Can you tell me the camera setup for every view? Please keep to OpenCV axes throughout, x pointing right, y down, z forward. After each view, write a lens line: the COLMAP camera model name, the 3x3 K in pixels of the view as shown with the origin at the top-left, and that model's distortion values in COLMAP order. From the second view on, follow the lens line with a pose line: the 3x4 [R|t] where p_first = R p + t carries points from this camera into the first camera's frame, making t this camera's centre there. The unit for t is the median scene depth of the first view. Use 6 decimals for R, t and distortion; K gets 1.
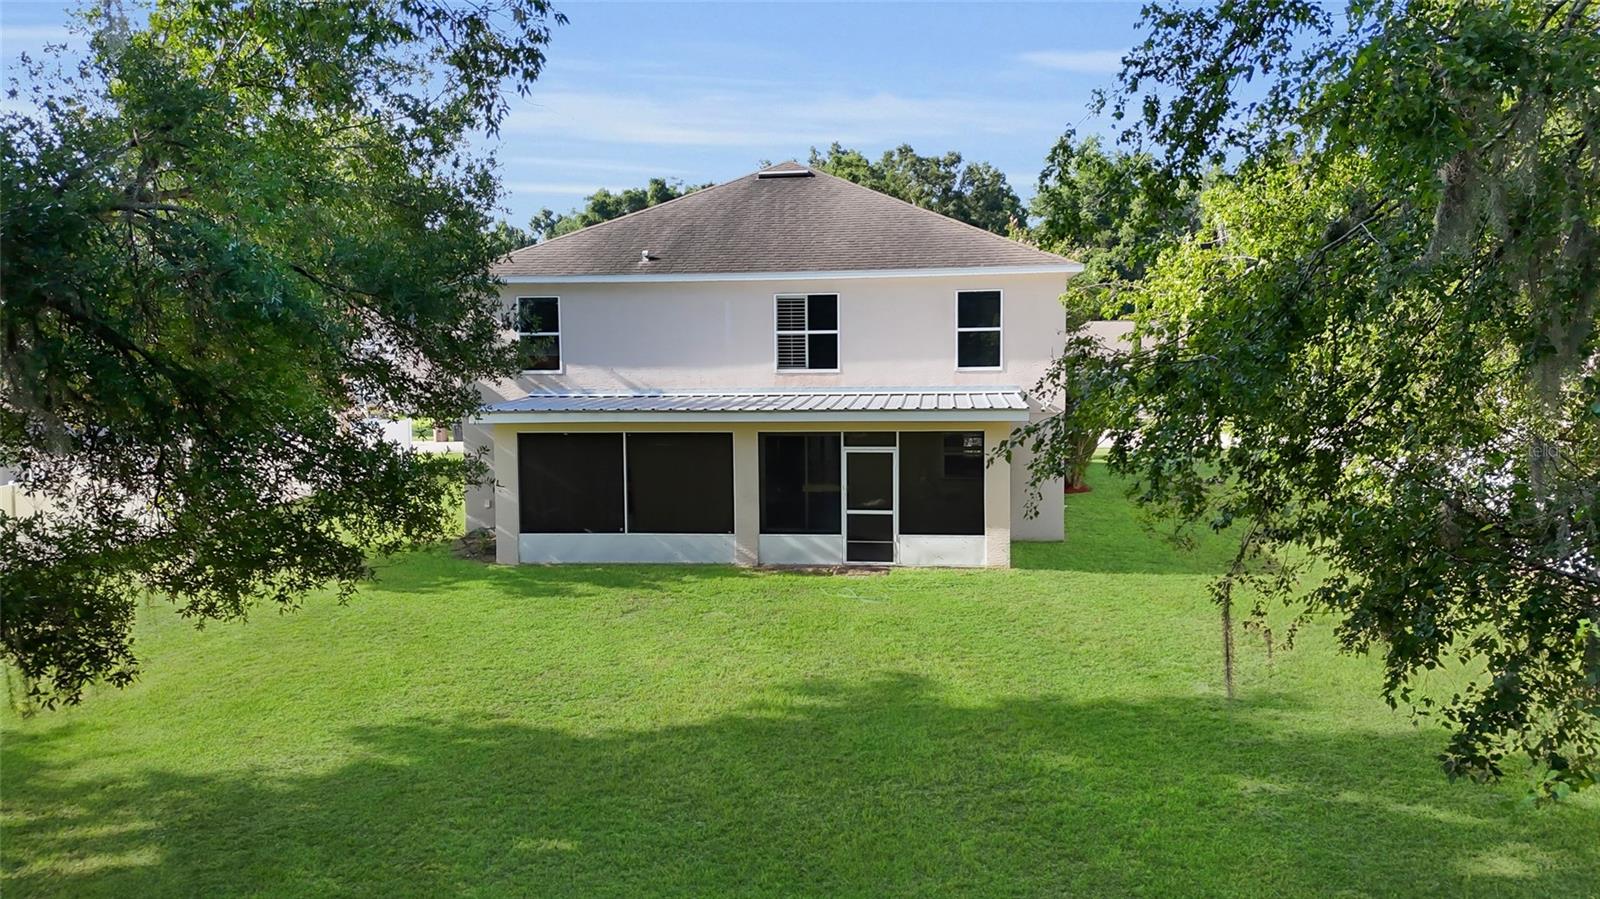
lens RADIAL K [[1174.4, 0, 800.0], [0, 1174.4, 449.5], [0, 0, 1]] dist [0.076200, -0.093037]
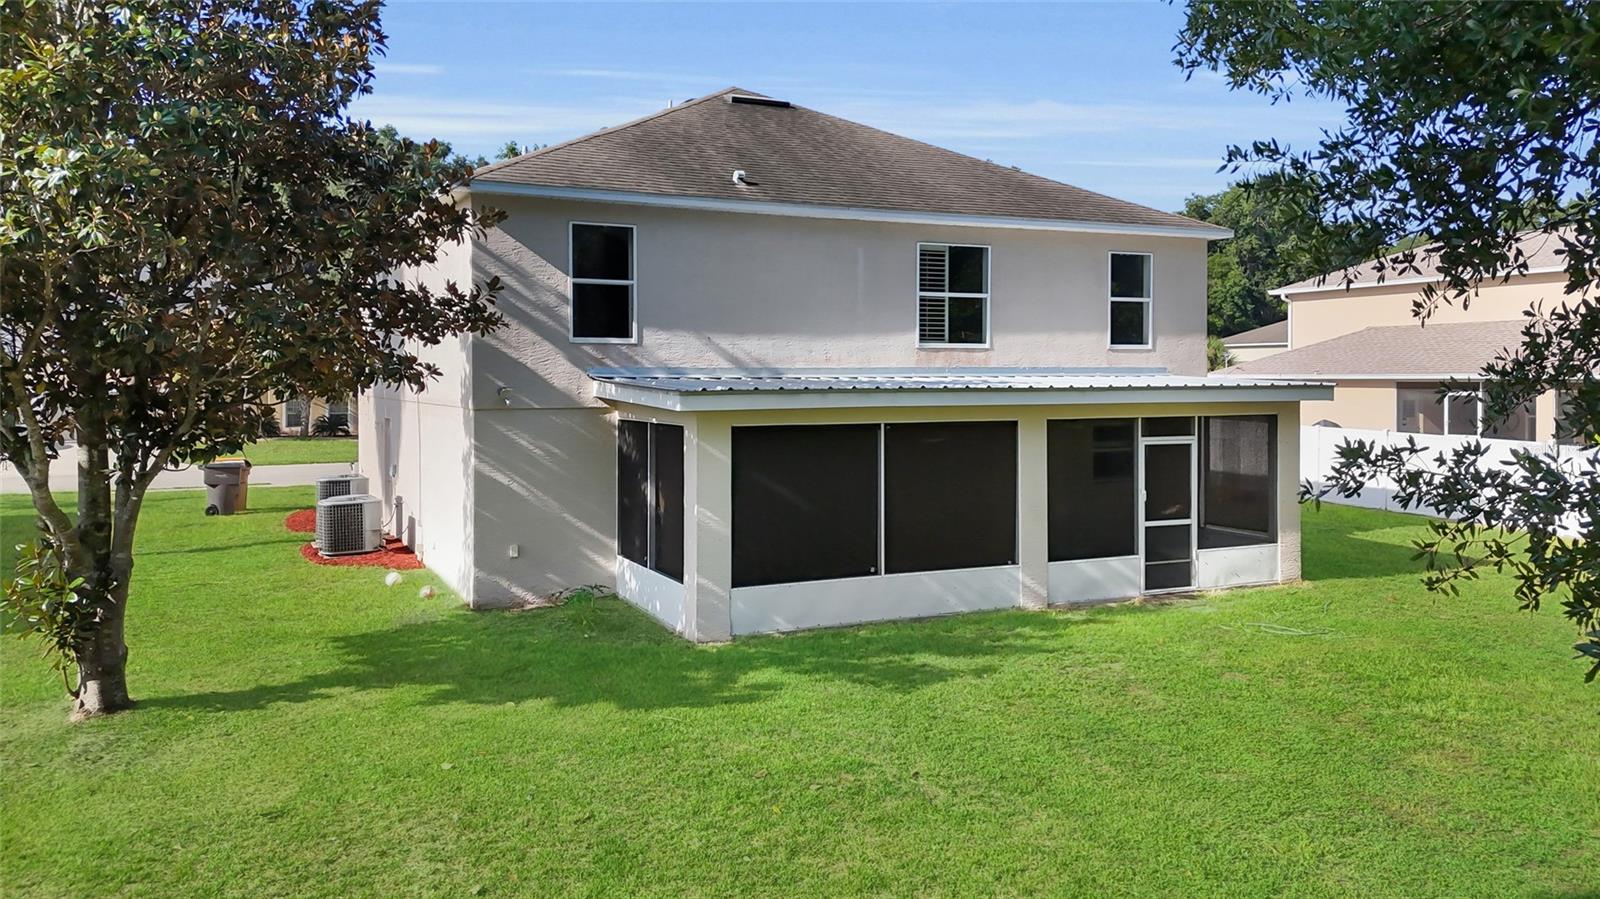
lens RADIAL K [[1174.4, 0, 800.0], [0, 1174.4, 449.5], [0, 0, 1]] dist [0.076200, -0.093037]
pose [[0.862819, -0.023366, 0.504972, -0.524243], [0.037069, 0.999166, -0.017105, 0.010237], [-0.504152, 0.033477, 0.862966, 0.453714]]
